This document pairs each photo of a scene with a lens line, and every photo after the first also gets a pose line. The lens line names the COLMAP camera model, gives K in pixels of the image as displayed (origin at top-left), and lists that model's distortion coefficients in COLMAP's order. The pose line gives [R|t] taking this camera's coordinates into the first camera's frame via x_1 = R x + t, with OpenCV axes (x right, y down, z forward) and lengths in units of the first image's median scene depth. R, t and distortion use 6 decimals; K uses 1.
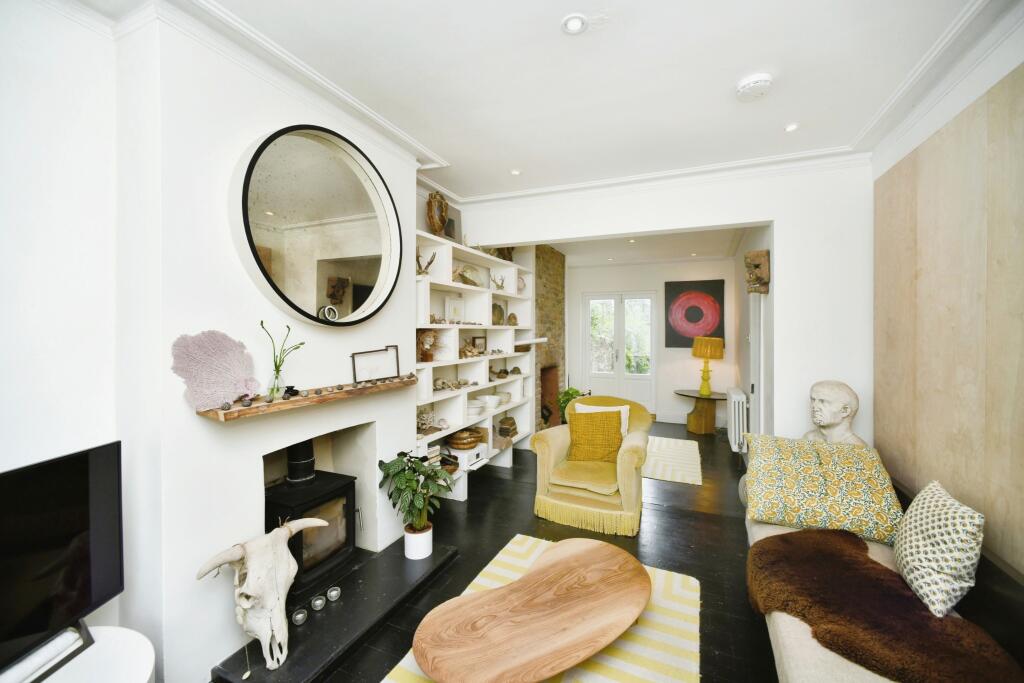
lens RADIAL K [[414.8, 0, 515.4], [0, 414.8, 340.0], [0, 0, 1]] dist [-0.001245, -0.000052]
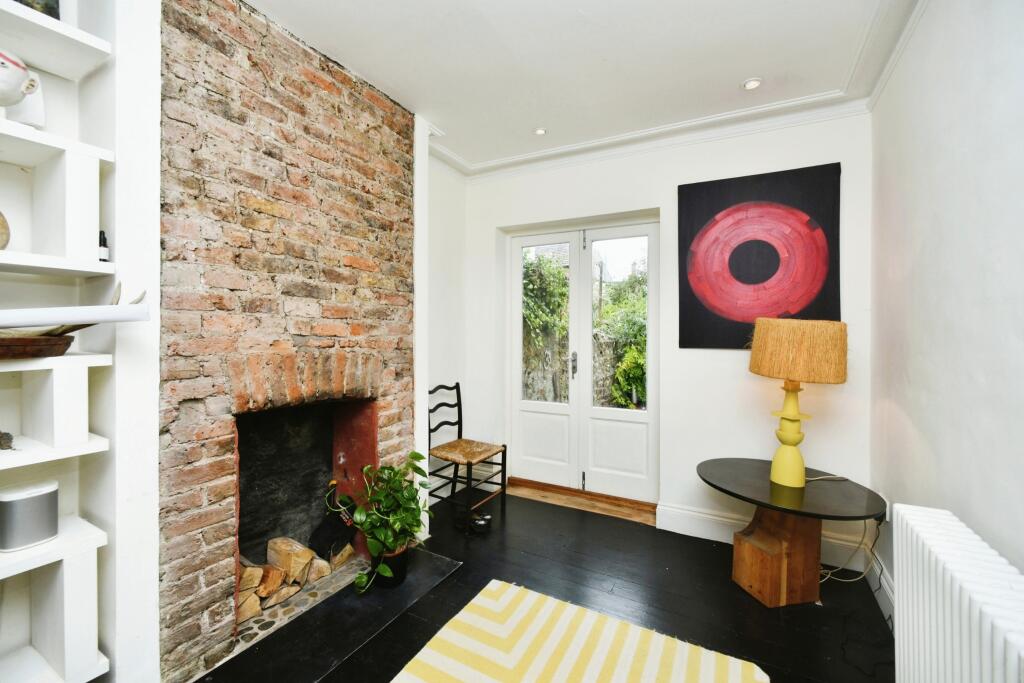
lens RADIAL K [[414.8, 0, 509.4], [0, 414.8, 336.3], [0, 0, 1]] dist [-0.001245, -0.000052]
pose [[0.996190, 0.005523, -0.087032, 0.238735], [-0.003669, 0.999763, 0.021447, -0.000270], [0.087130, -0.021046, 0.995975, 0.595374]]
